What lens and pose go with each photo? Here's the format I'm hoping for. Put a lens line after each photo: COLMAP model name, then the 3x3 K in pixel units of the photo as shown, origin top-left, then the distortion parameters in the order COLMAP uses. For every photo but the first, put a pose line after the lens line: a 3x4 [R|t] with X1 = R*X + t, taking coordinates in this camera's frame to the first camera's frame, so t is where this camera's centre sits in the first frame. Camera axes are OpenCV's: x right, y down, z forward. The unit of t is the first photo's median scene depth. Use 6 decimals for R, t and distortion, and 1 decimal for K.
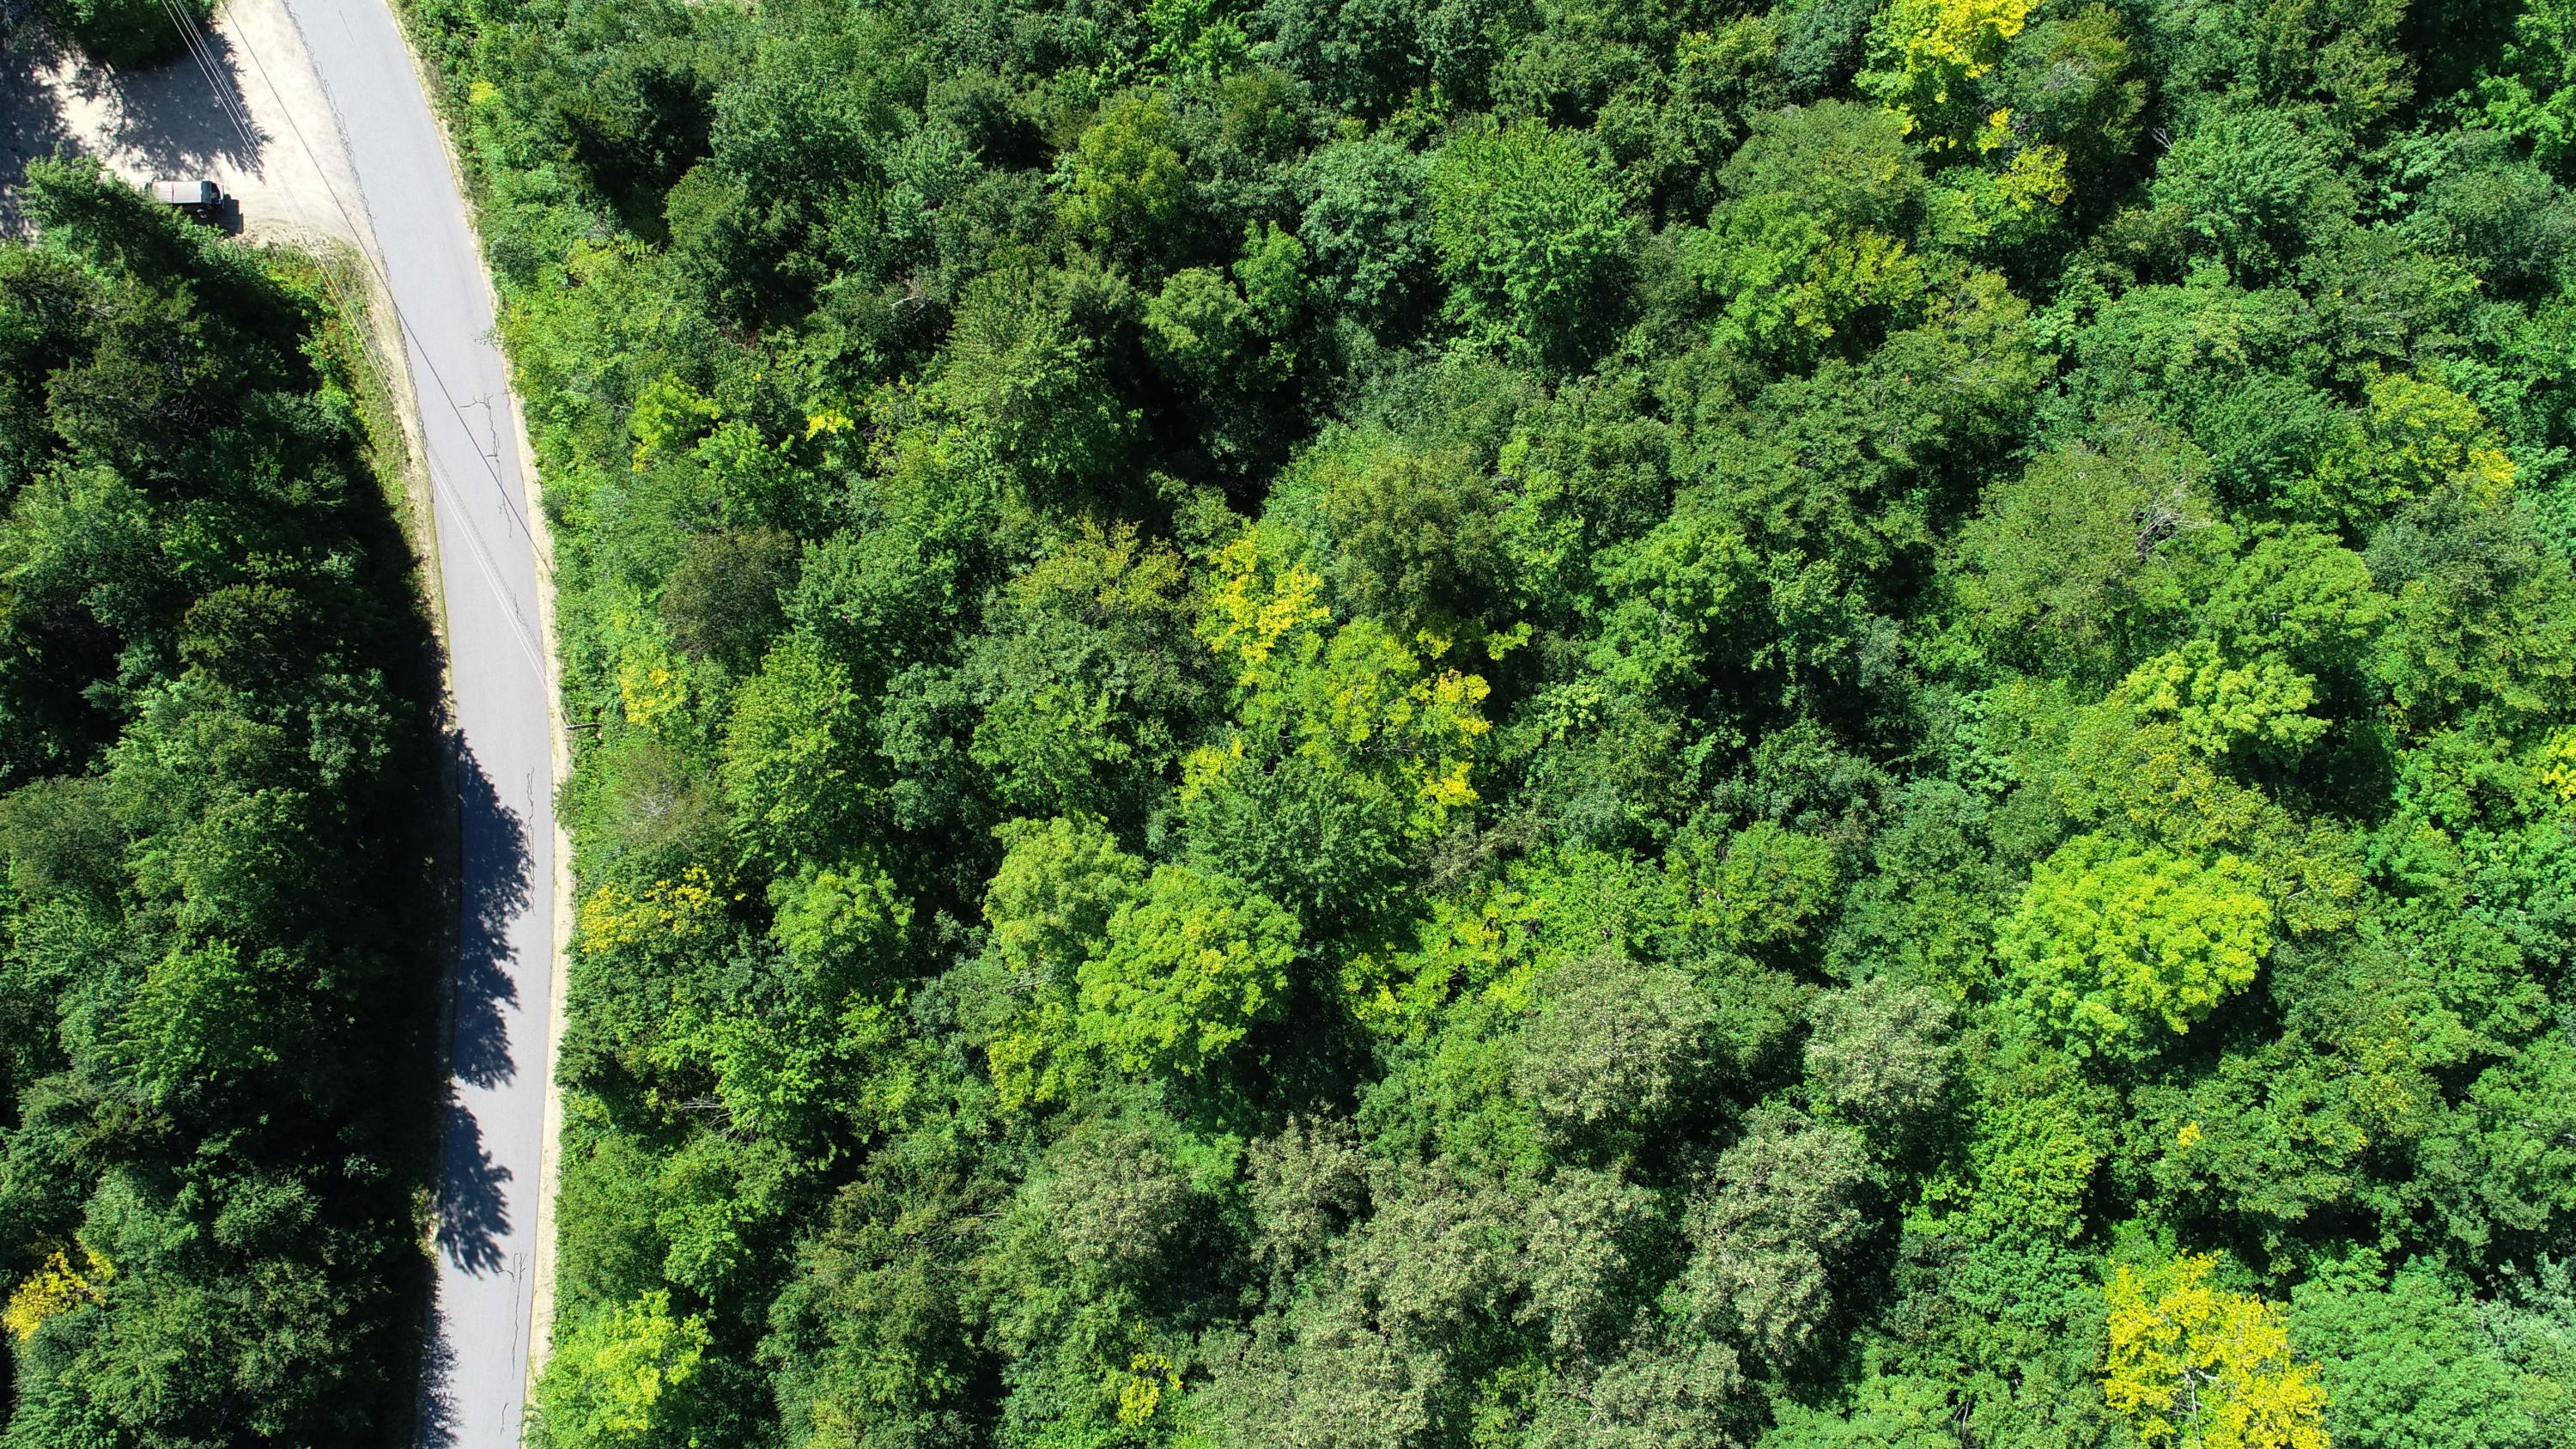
lens RADIAL K [[1783.0, 0, 1265.9], [0, 1783.0, 688.6], [0, 0, 1]] dist [-0.000761, -0.001026]
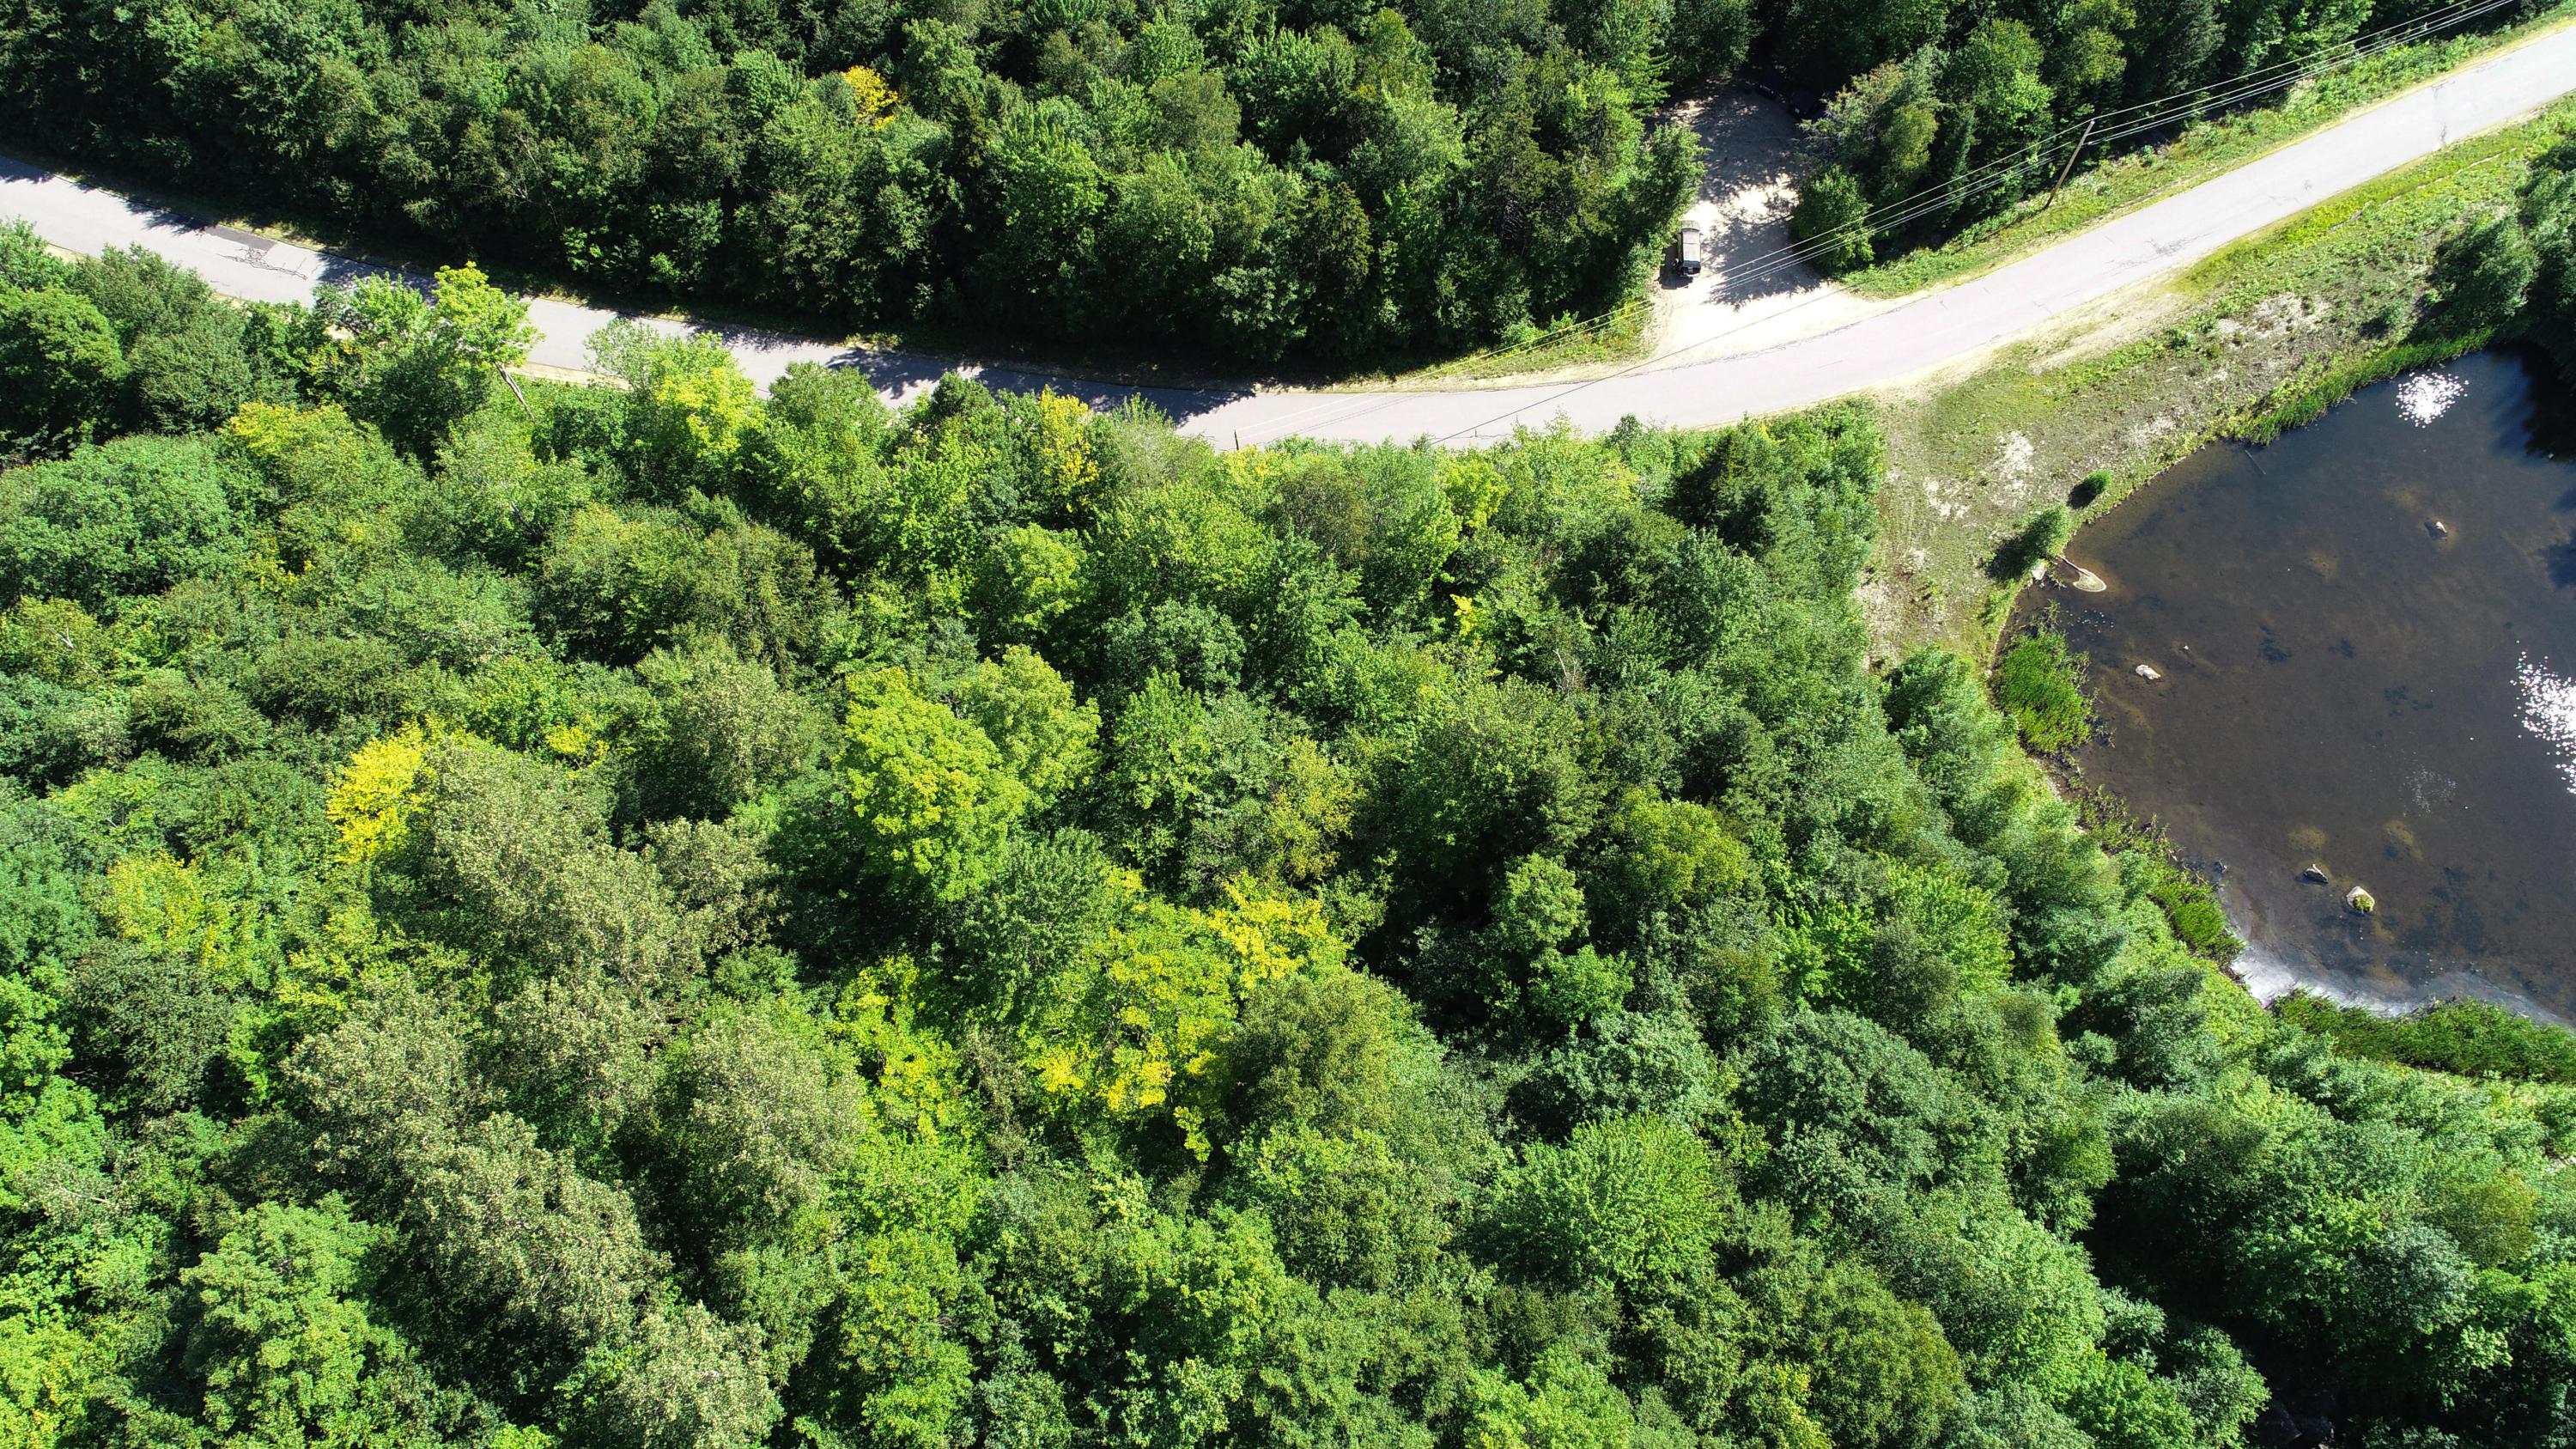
lens RADIAL K [[1719.5, 0, 1298.8], [0, 1719.5, 644.3], [0, 0, 1]] dist [-0.001135, -0.002735]
pose [[-0.090168, 0.889651, -0.447650, 0.294721], [-0.995554, -0.068221, 0.064949, -0.119827], [0.027243, 0.451516, 0.891847, 0.007852]]
